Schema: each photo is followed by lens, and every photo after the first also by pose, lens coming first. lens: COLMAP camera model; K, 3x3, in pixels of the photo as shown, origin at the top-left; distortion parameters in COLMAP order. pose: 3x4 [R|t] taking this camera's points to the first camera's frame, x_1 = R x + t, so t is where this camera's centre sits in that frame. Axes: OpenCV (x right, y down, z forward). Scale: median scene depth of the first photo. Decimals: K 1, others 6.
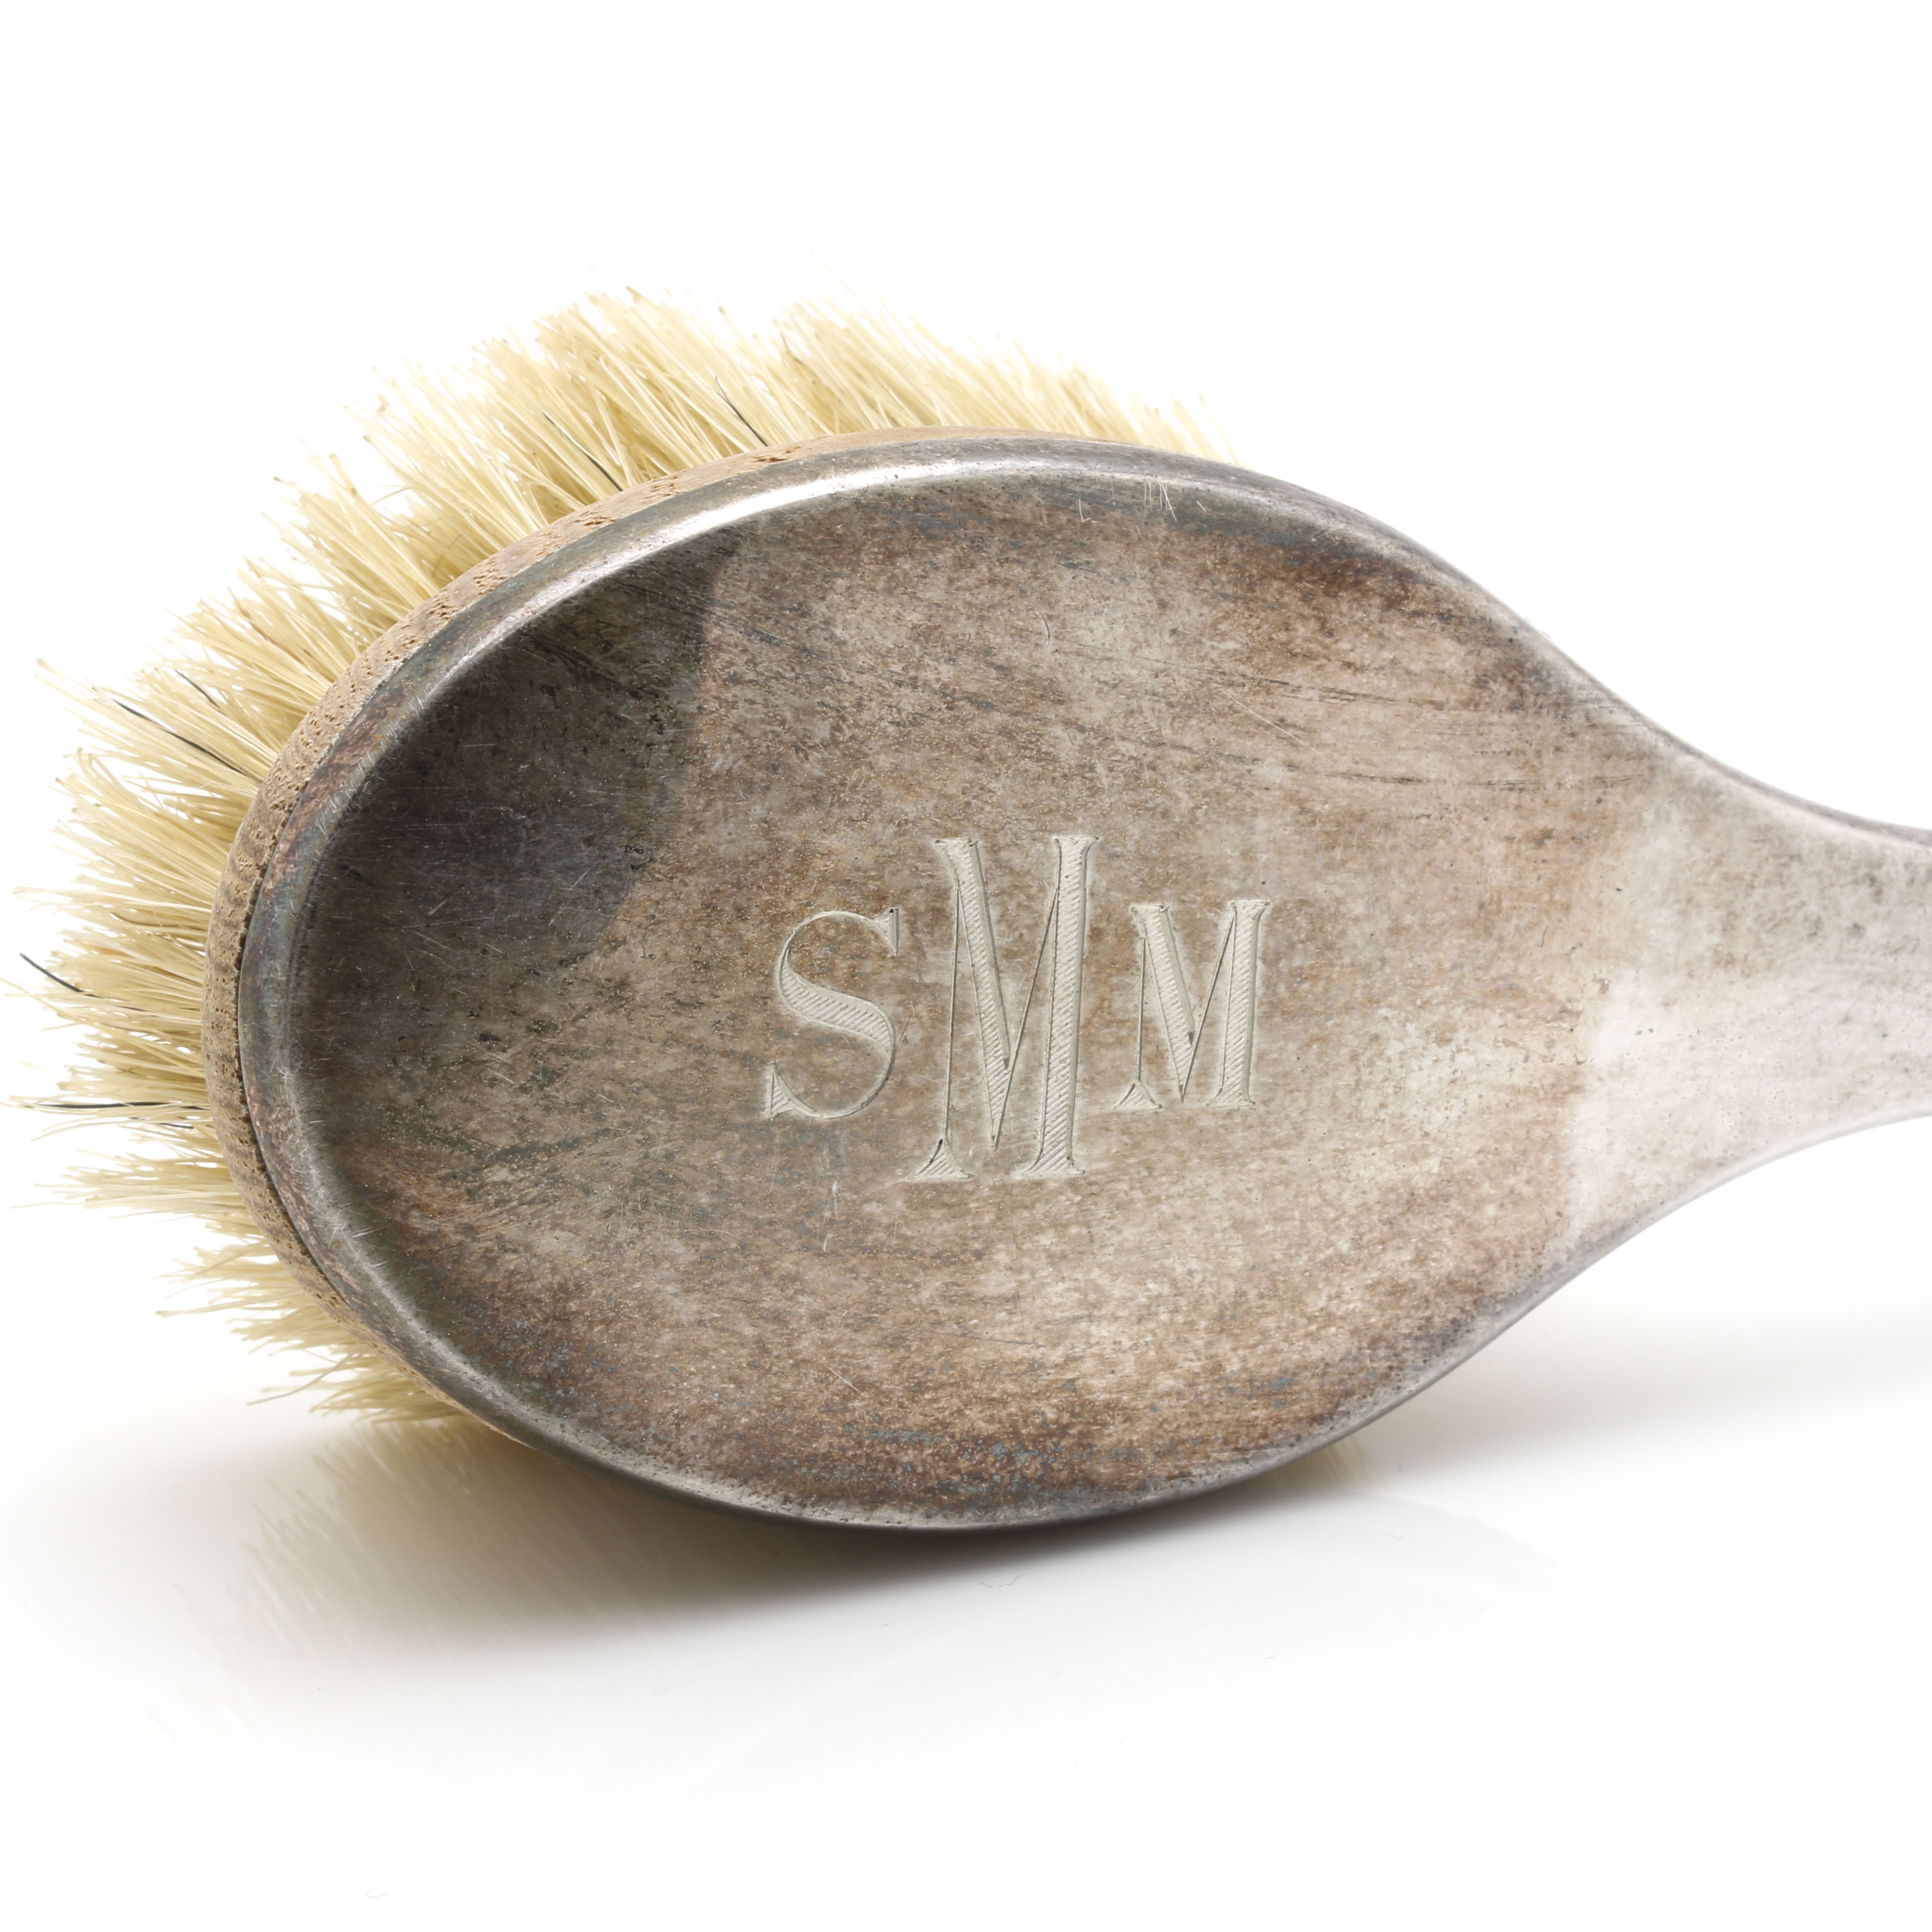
lens RADIAL K [[8625.5, 0, 966.0], [0, 8625.5, 966.0], [0, 0, 1]] dist [-0.096551, -2.638832]
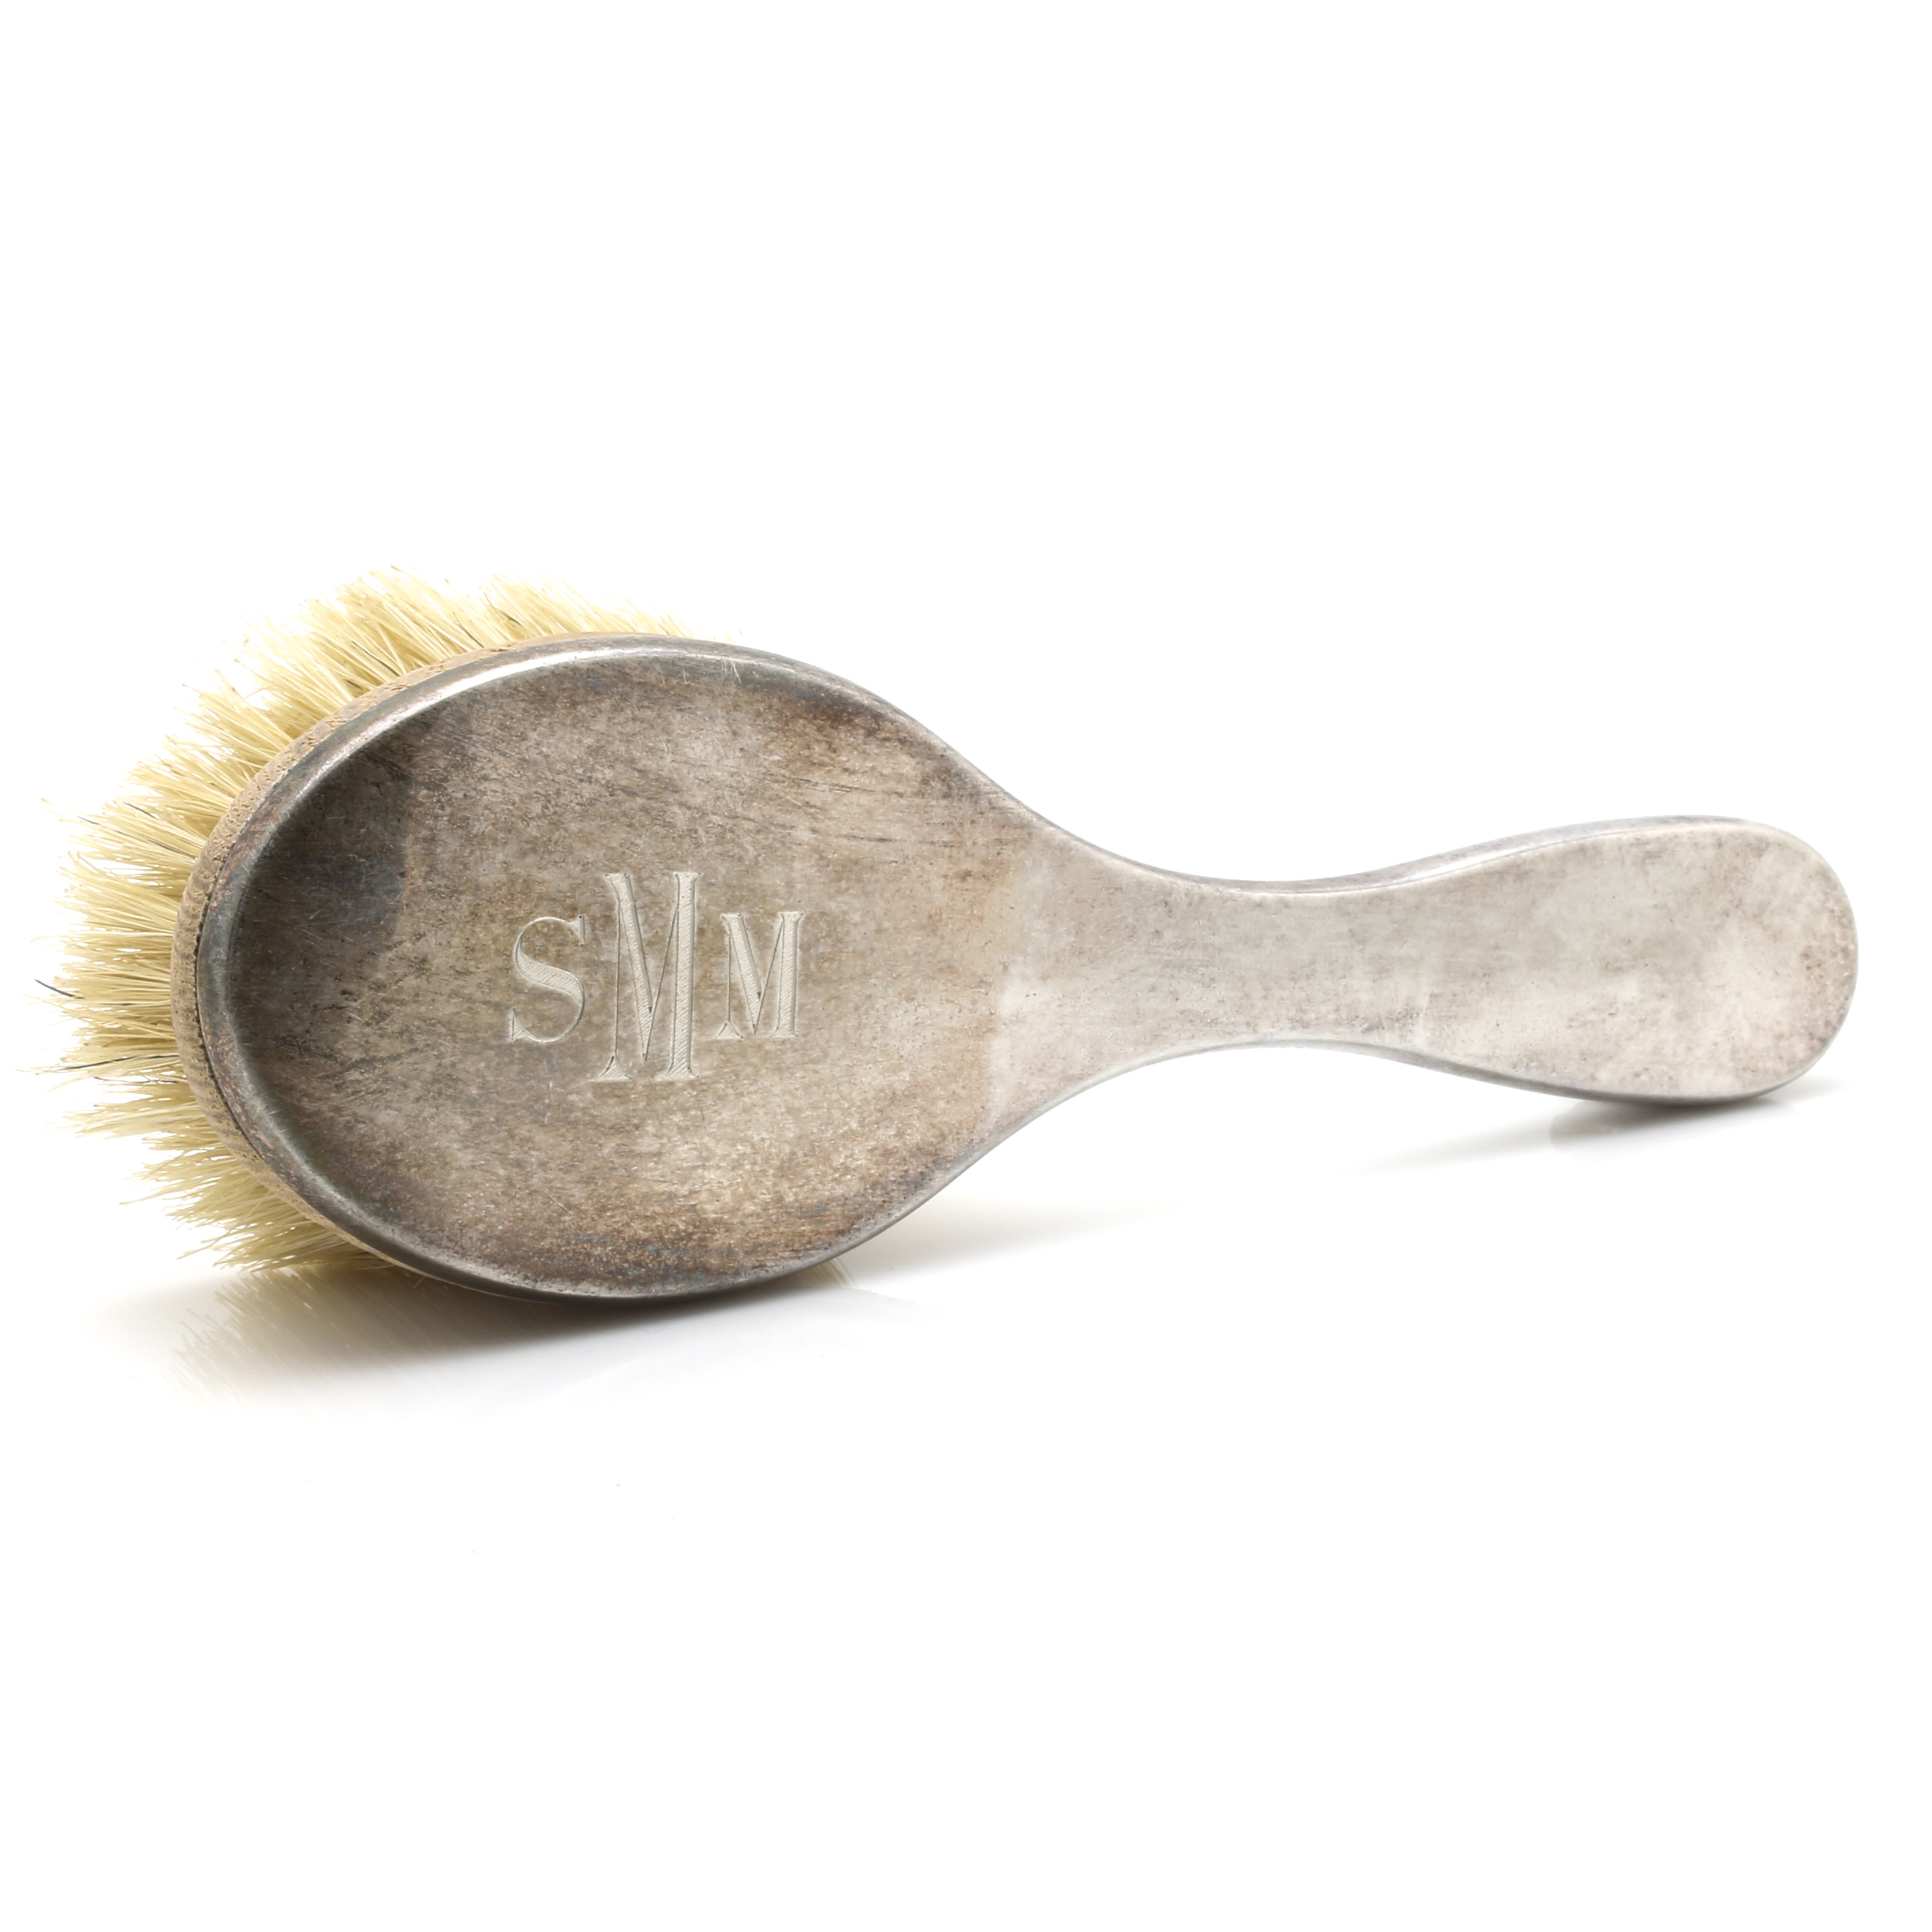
lens RADIAL K [[8625.5, 0, 966.0], [0, 8625.5, 966.0], [0, 0, 1]] dist [-0.096551, -2.638832]
pose [[0.996331, -0.029444, 0.080363, -0.067800], [0.035133, 0.996906, -0.070317, 0.121468], [-0.078044, 0.072882, 0.994282, -0.655607]]
